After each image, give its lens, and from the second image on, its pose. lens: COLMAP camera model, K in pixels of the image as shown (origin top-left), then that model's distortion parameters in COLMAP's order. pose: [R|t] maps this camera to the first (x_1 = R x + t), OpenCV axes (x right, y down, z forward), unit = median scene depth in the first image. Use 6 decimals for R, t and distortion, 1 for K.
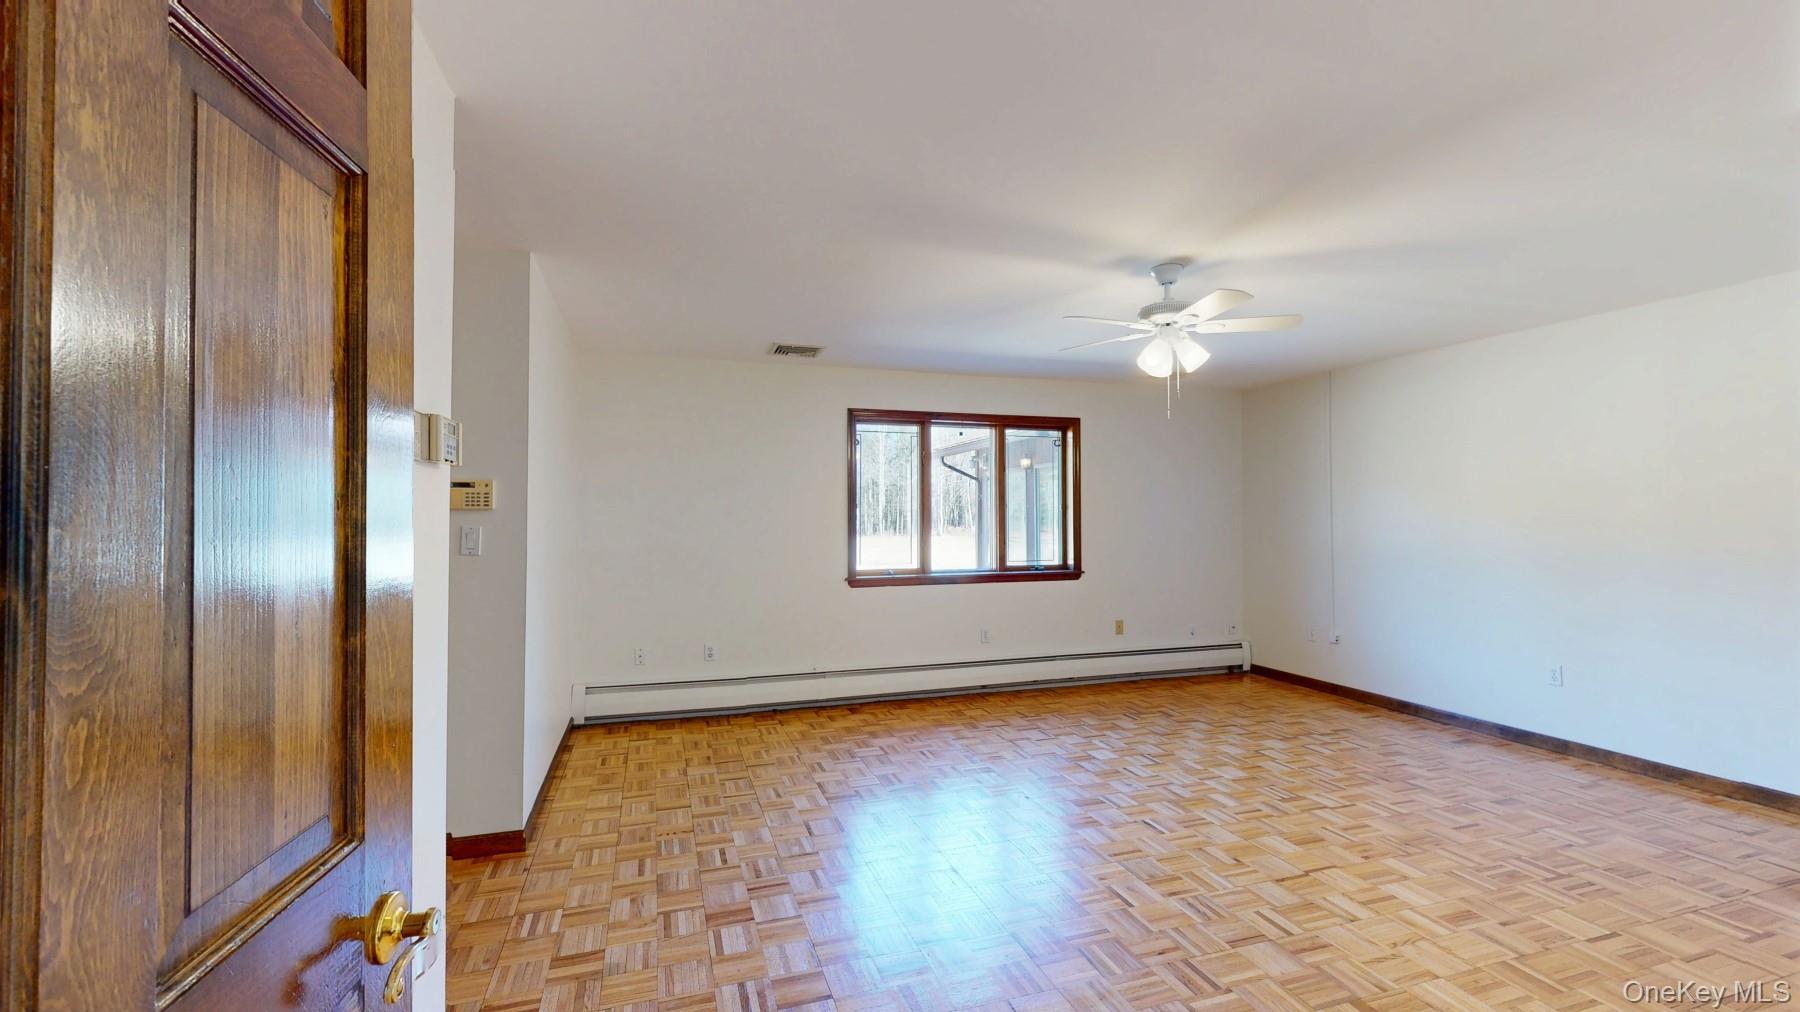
lens RADIAL K [[752.1, 0, 900.0], [0, 752.1, 506.0], [0, 0, 1]] dist [0.000863, -0.000128]
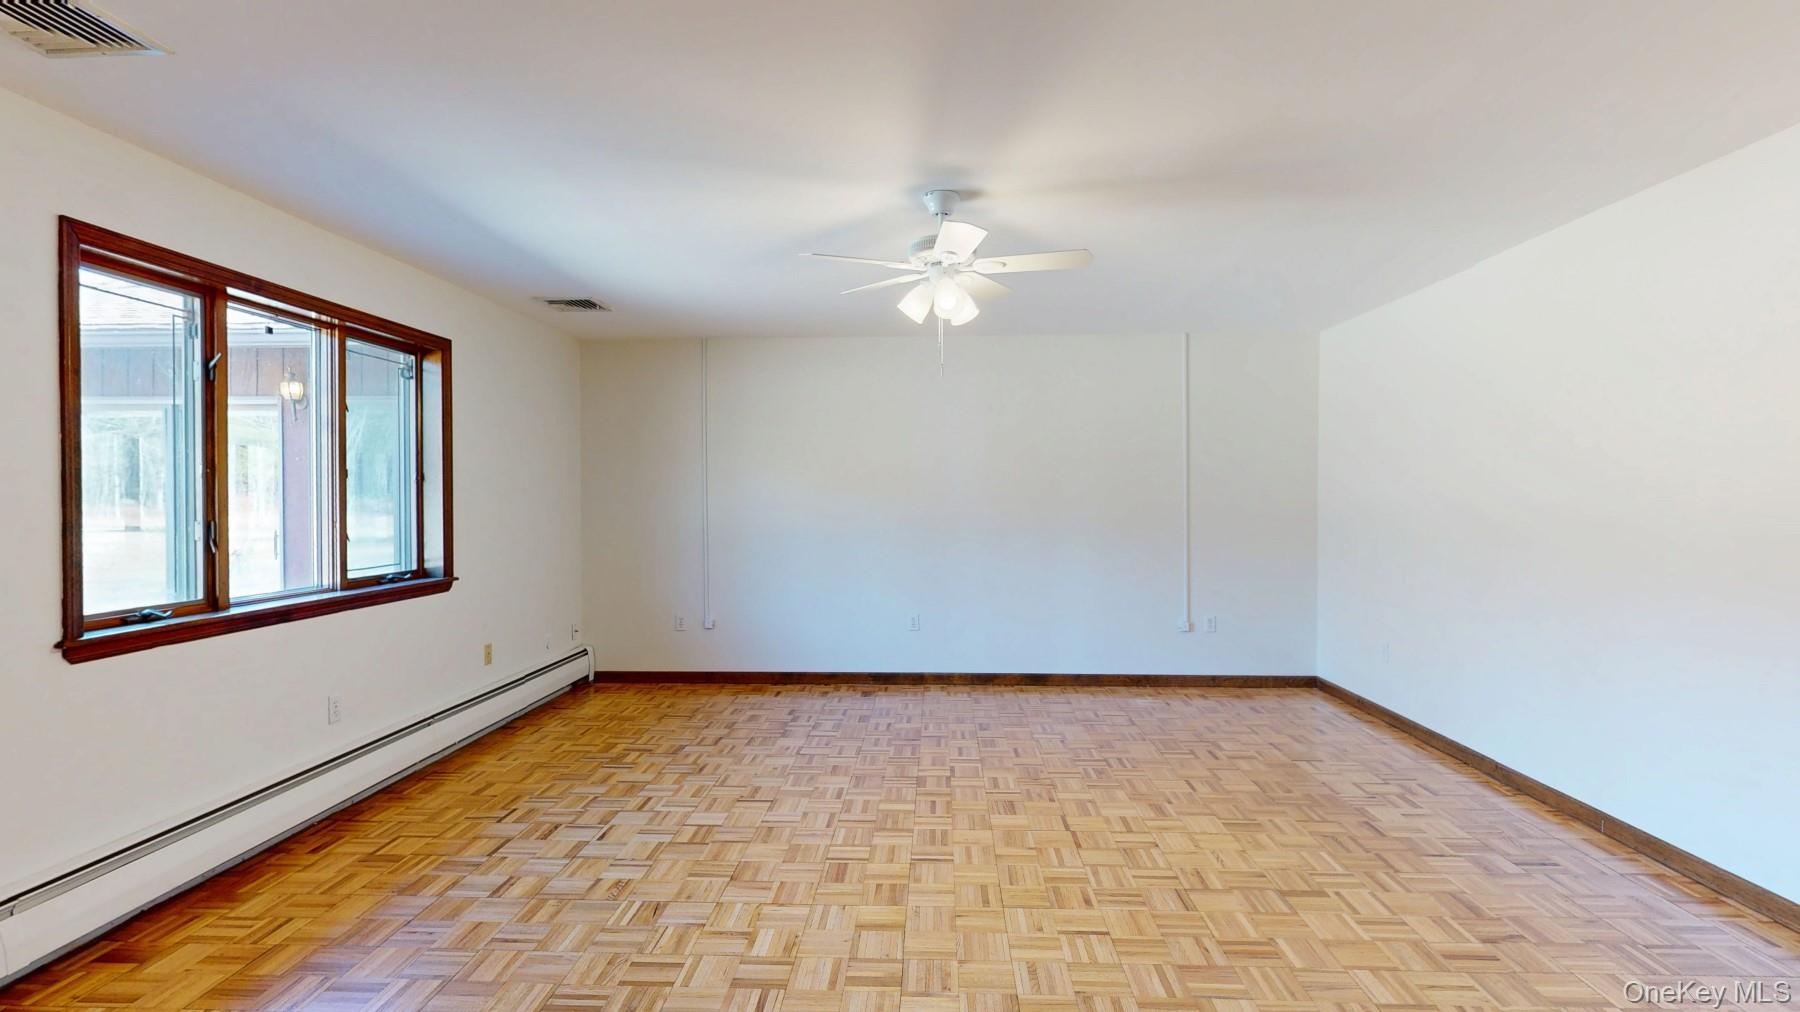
lens RADIAL K [[829.0, 0, 900.0], [0, 829.0, 506.0], [0, 0, 1]] dist [-0.002461, -0.000822]
pose [[0.348276, -0.007072, 0.937365, -0.376519], [-0.013311, 0.999833, 0.012489, 0.014080], [-0.937298, -0.016827, 0.348124, 0.499950]]
